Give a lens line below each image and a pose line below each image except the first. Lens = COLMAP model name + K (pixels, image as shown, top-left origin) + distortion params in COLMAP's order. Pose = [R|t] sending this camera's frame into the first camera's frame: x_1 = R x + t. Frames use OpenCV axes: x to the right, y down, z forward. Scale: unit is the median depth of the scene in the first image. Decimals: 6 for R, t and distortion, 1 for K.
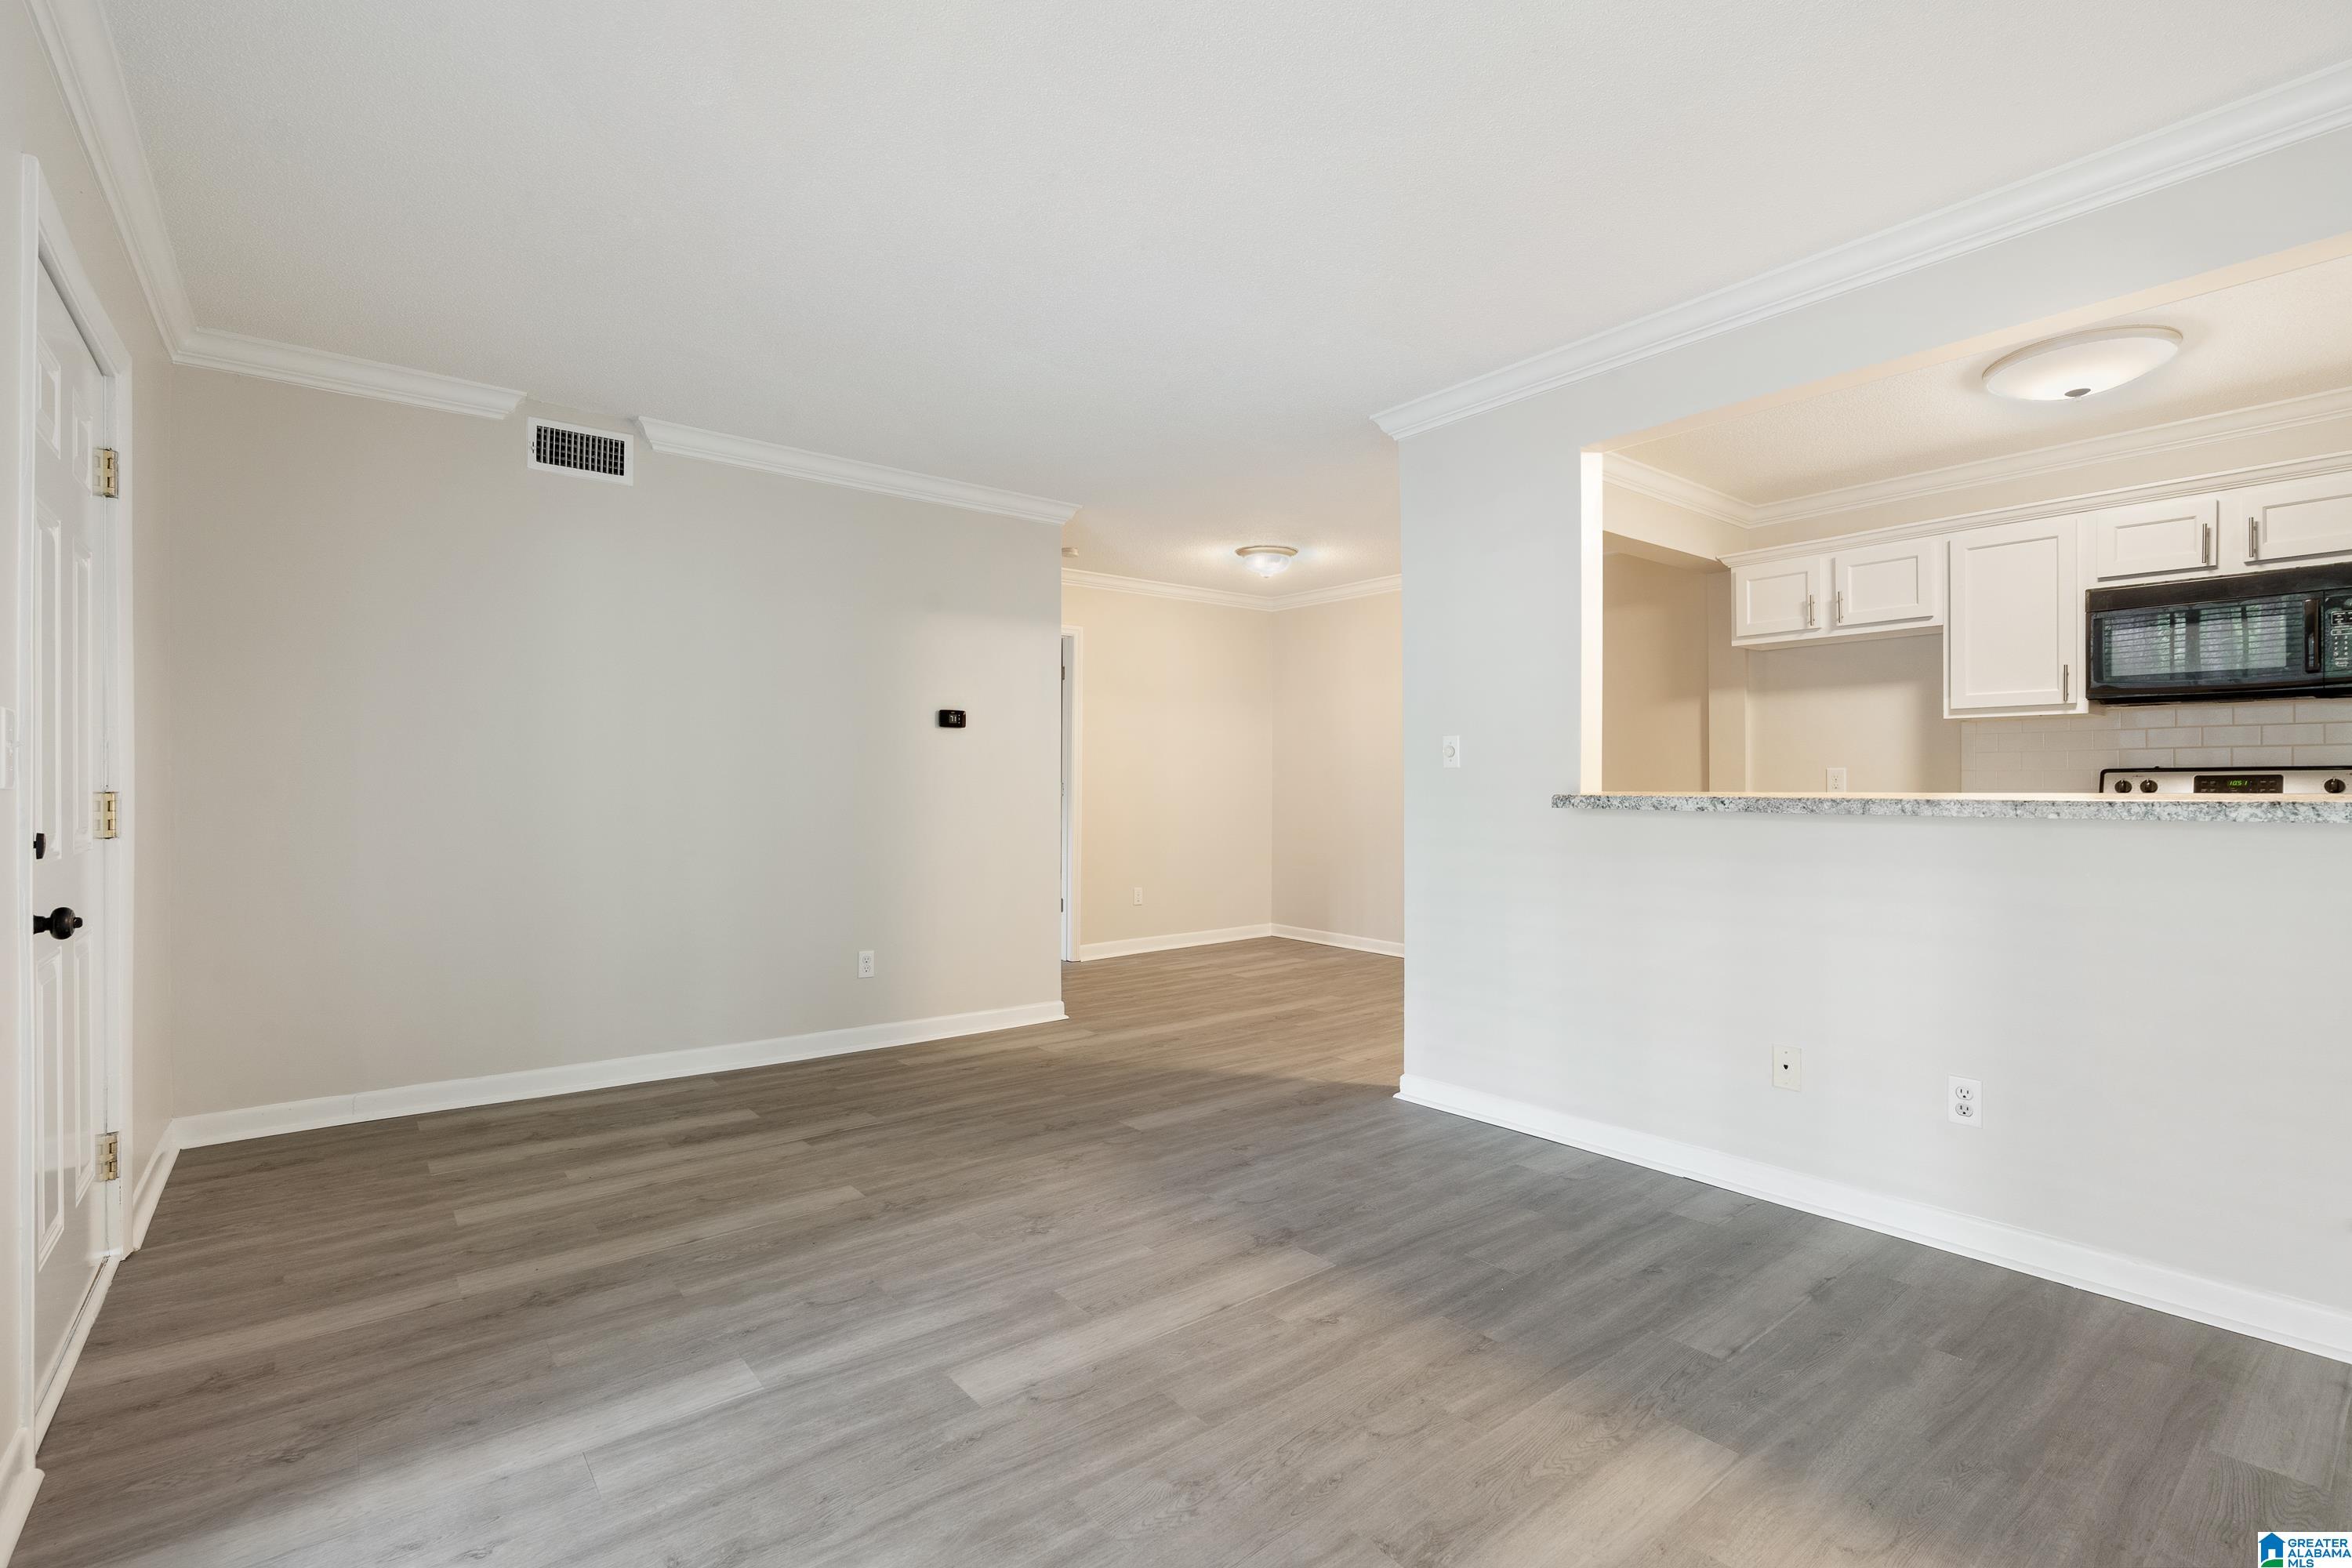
lens RADIAL K [[1067.2, 0, 1176.0], [0, 1067.2, 784.0], [0, 0, 1]] dist [-0.014120, 0.006533]
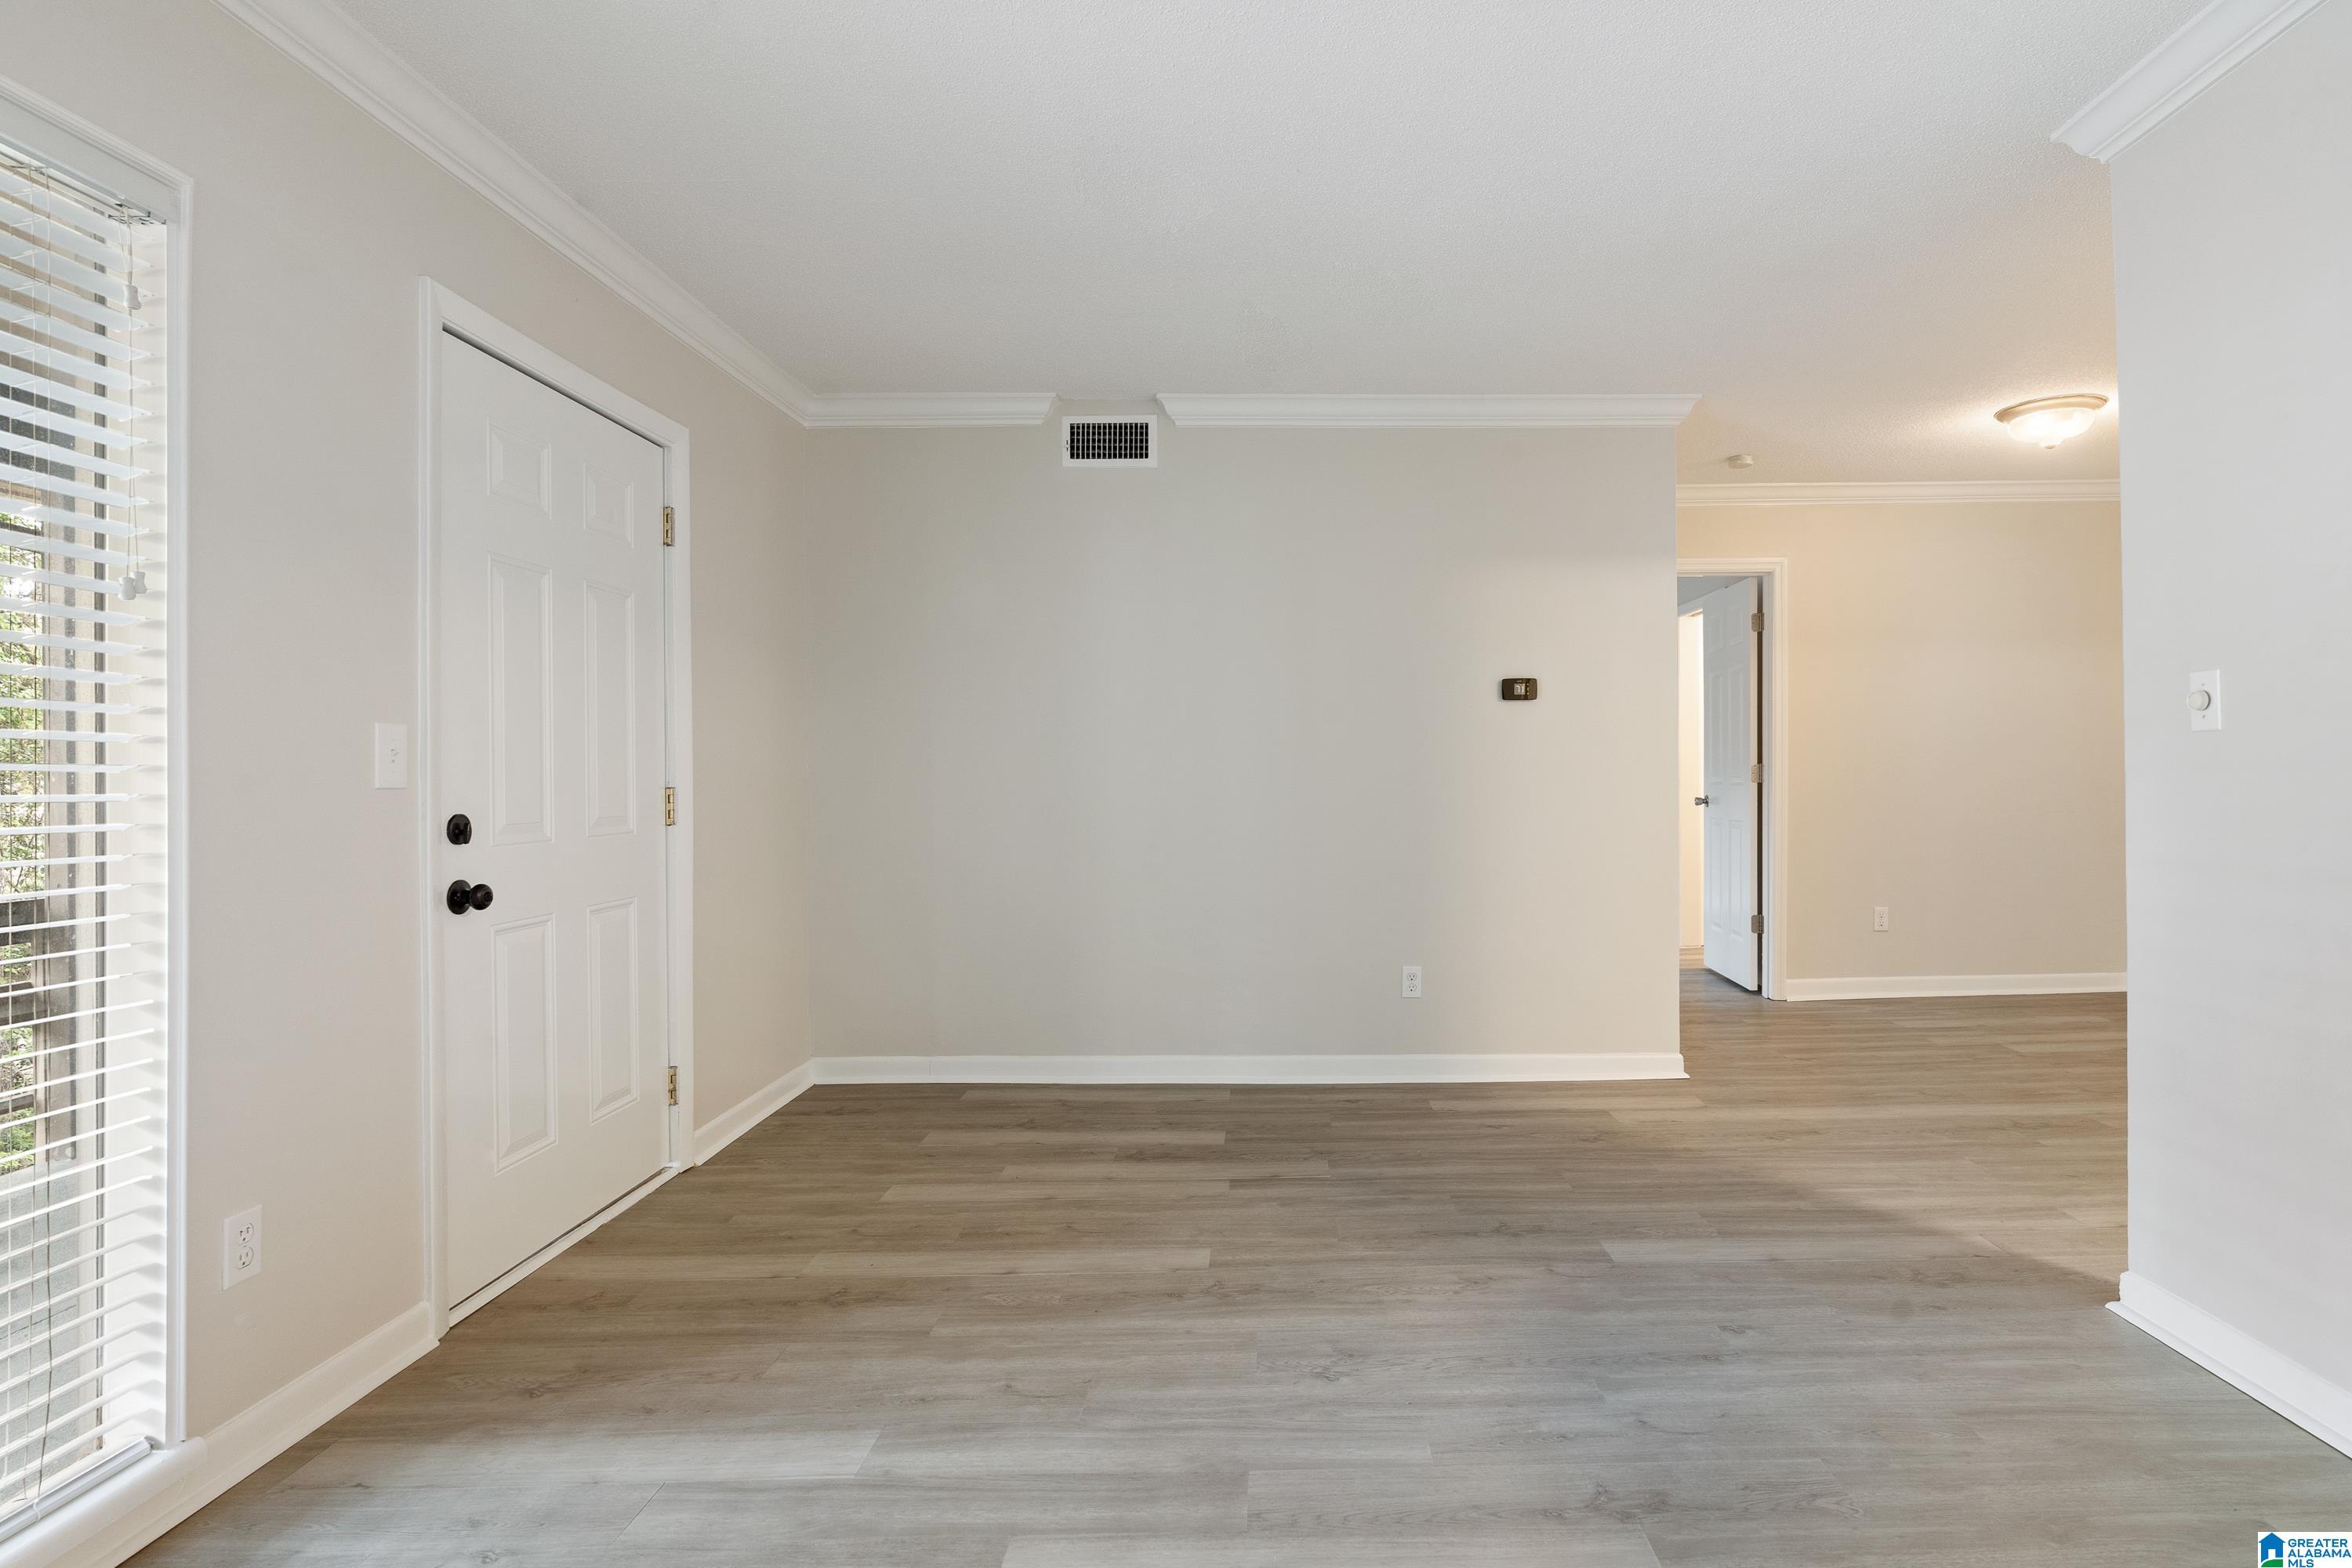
lens RADIAL K [[1164.7, 0, 1292.5], [0, 1164.7, 771.0], [0, 0, 1]] dist [-0.006375, 0.000280]
pose [[0.792347, -0.011836, -0.609956, 0.321058], [0.013383, 0.999908, -0.002018, 0.001186], [0.609924, -0.006564, 0.792433, 0.318877]]
